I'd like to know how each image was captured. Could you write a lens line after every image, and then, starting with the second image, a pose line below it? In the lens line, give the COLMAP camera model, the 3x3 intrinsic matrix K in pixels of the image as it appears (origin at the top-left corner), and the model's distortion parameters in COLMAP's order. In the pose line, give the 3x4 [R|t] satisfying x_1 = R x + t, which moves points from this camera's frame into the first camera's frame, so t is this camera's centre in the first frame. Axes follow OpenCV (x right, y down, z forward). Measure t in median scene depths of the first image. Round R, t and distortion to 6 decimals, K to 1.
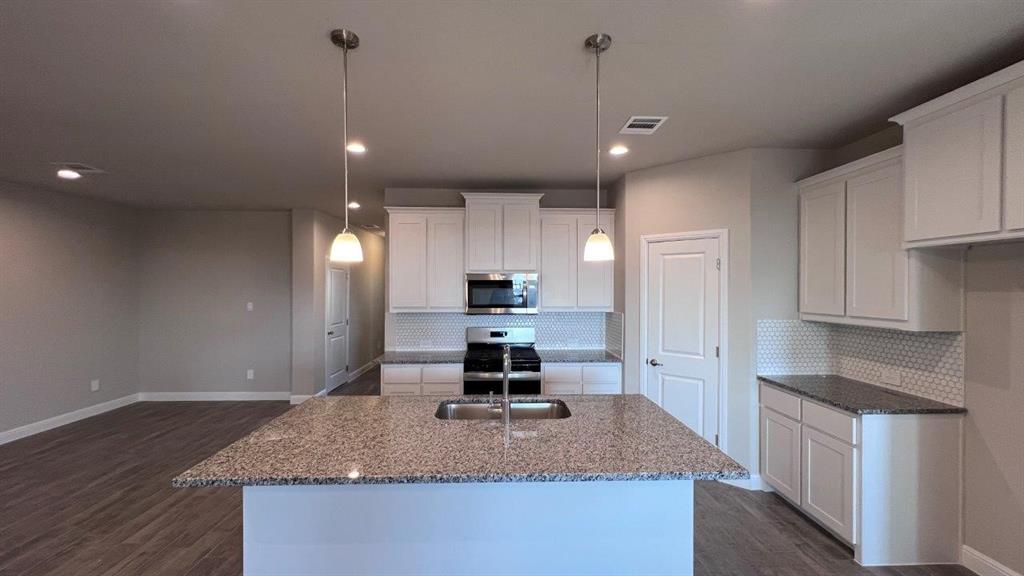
lens RADIAL K [[412.3, 0, 509.8], [0, 412.3, 288.8], [0, 0, 1]] dist [0.000165, 0.000251]
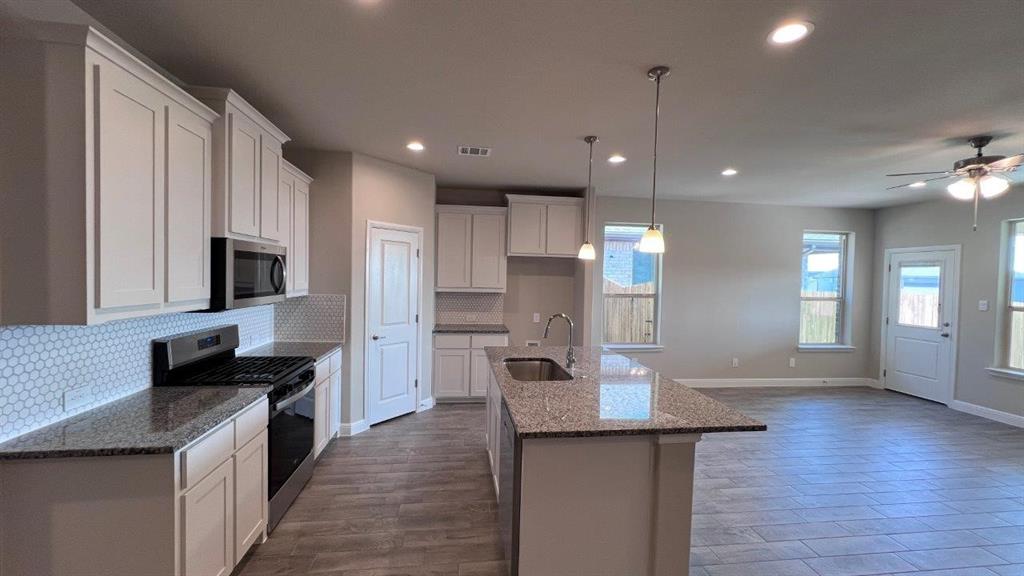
lens RADIAL K [[412.3, 0, 509.8], [0, 412.3, 288.8], [0, 0, 1]] dist [0.000165, 0.000251]
pose [[-0.101260, -0.033936, 0.994281, -0.944936], [-0.020619, 0.999275, 0.032007, 0.007670], [-0.994646, -0.017260, -0.101886, 0.914834]]
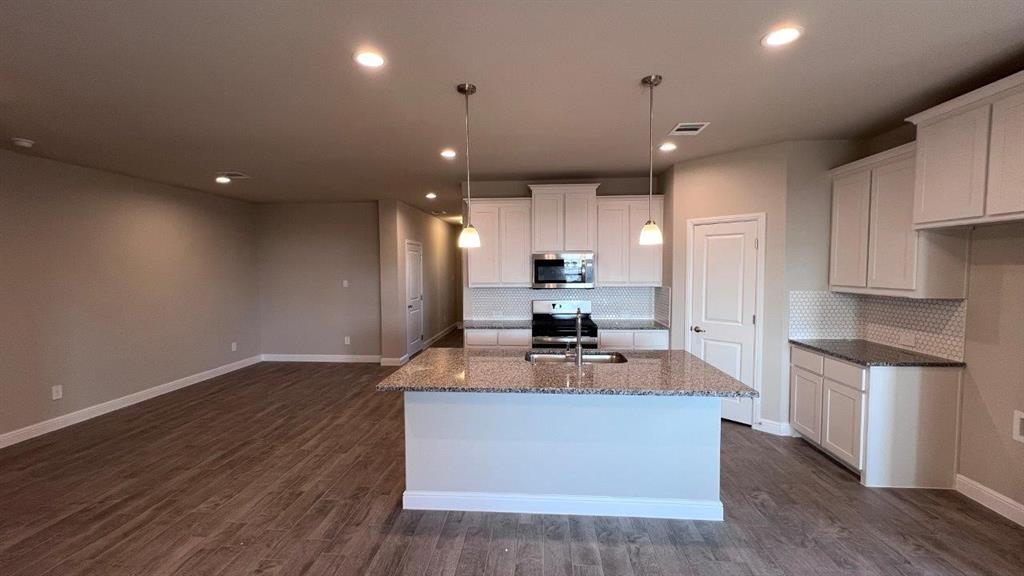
lens RADIAL K [[412.3, 0, 509.8], [0, 412.3, 288.8], [0, 0, 1]] dist [0.000165, 0.000251]
pose [[0.994174, -0.002223, -0.107762, -0.060024], [0.007562, 0.998762, 0.049161, 0.004773], [0.107520, -0.049690, 0.992960, -0.243660]]
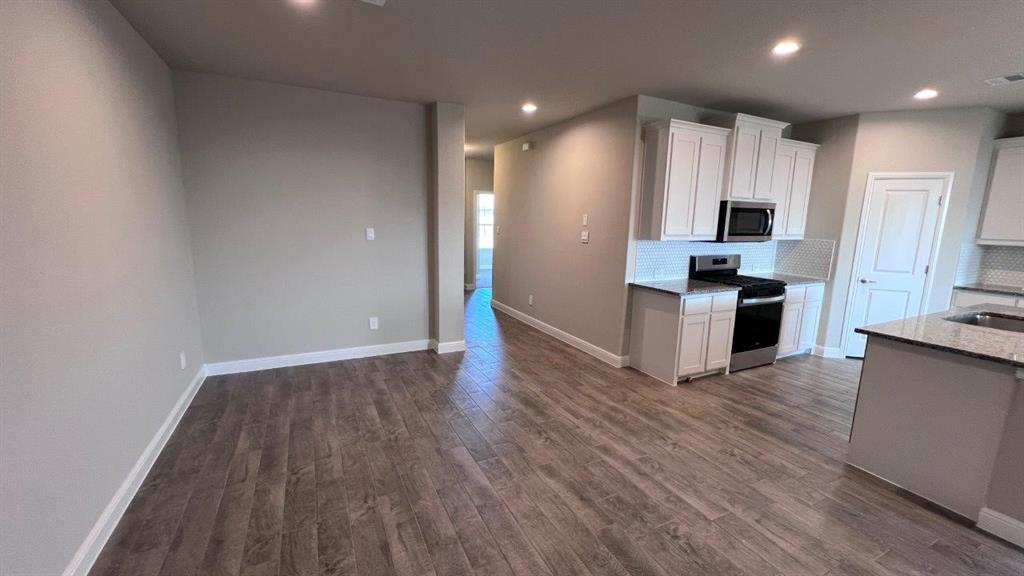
lens RADIAL K [[412.3, 0, 509.8], [0, 412.3, 288.8], [0, 0, 1]] dist [0.000165, 0.000251]
pose [[0.908018, -0.054243, 0.415404, -1.347777], [-0.018856, 0.985285, 0.169876, 0.017967], [-0.418506, -0.162083, 0.893634, 0.414056]]
